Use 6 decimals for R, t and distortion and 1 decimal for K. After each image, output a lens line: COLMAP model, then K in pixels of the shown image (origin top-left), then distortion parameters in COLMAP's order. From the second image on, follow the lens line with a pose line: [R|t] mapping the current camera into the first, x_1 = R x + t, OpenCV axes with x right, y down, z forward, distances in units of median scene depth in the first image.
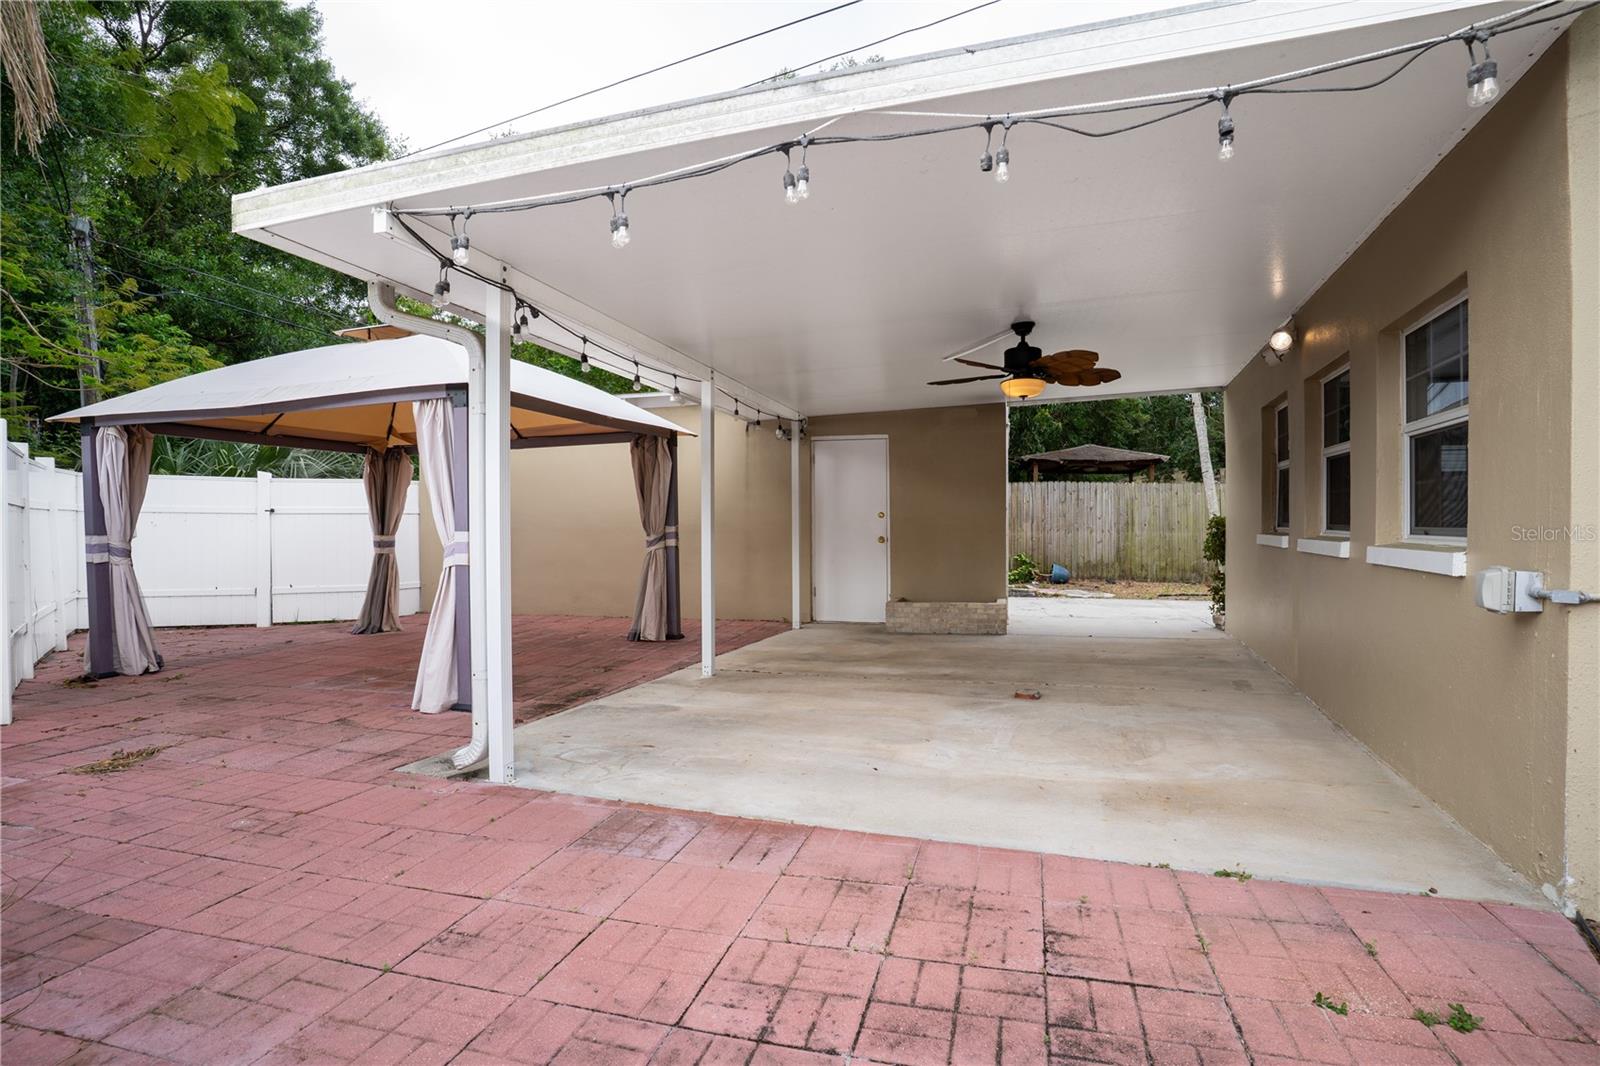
lens RADIAL K [[779.2, 0, 802.5], [0, 779.2, 532.8], [0, 0, 1]] dist [-0.003998, 0.000033]
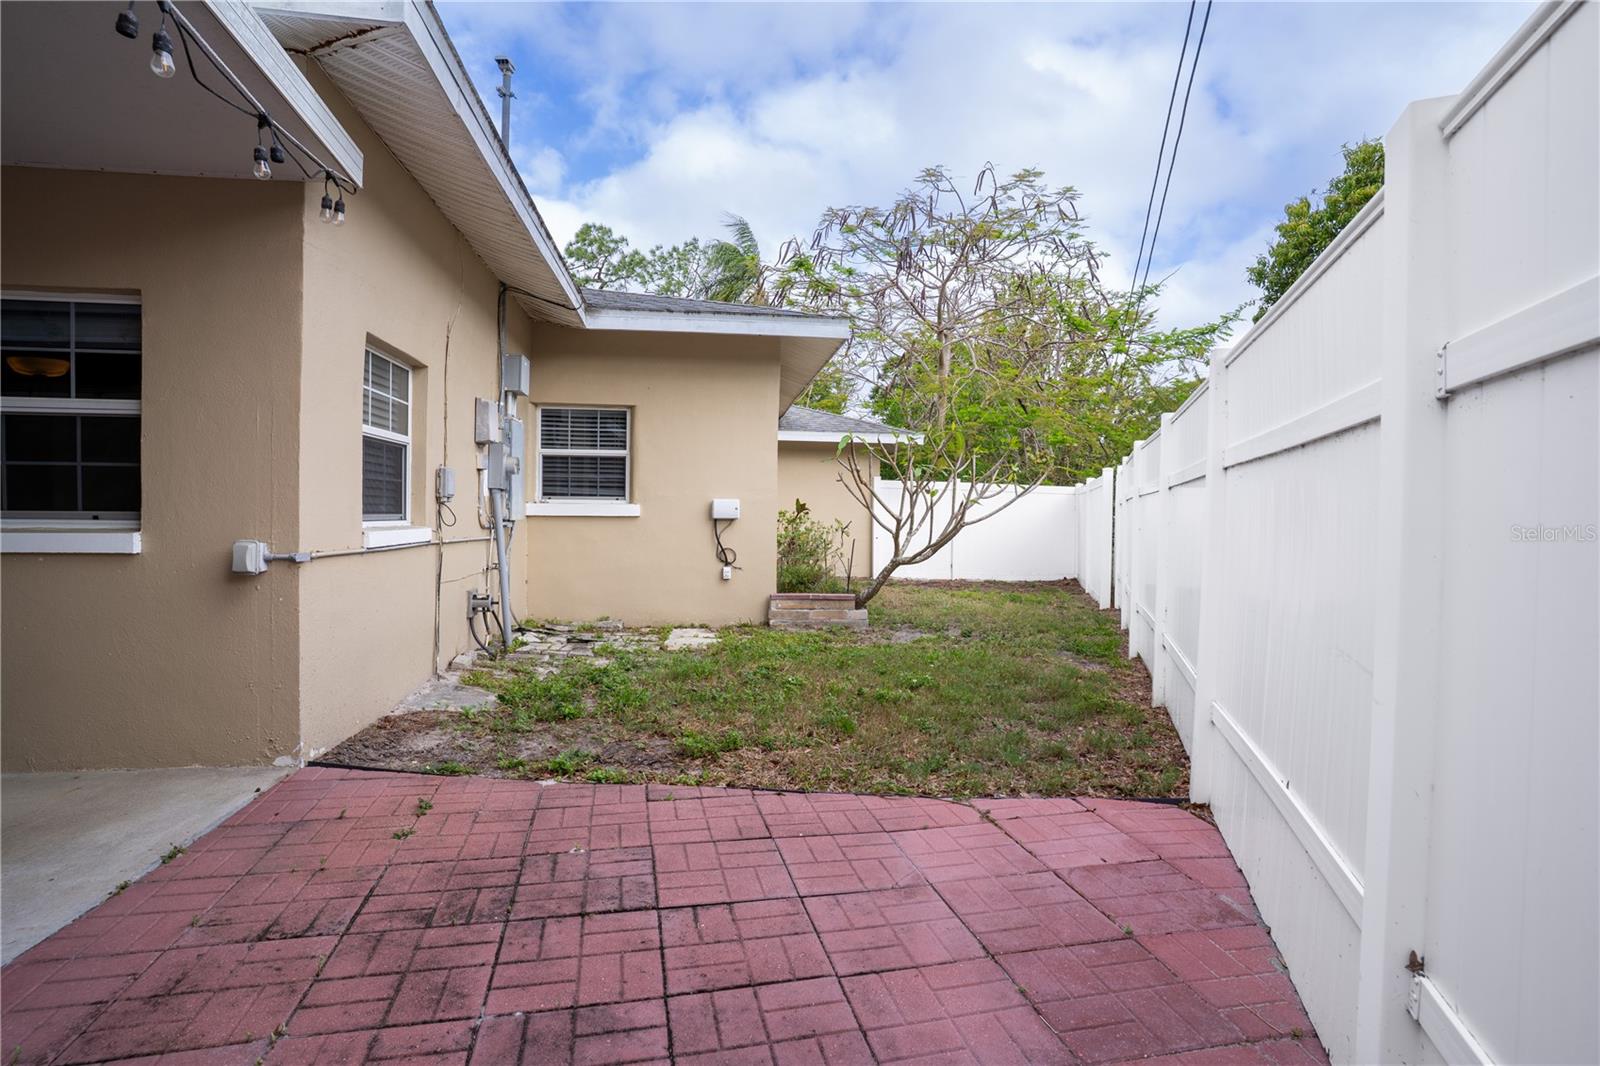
lens RADIAL K [[779.2, 0, 800.9], [0, 779.2, 529.6], [0, 0, 1]] dist [-0.003998, 0.000033]
pose [[-0.468930, -0.005071, 0.883221, -0.822487], [0.013336, 0.999829, 0.012821, 0.023903], [-0.883135, 0.017791, -0.468782, 0.877100]]
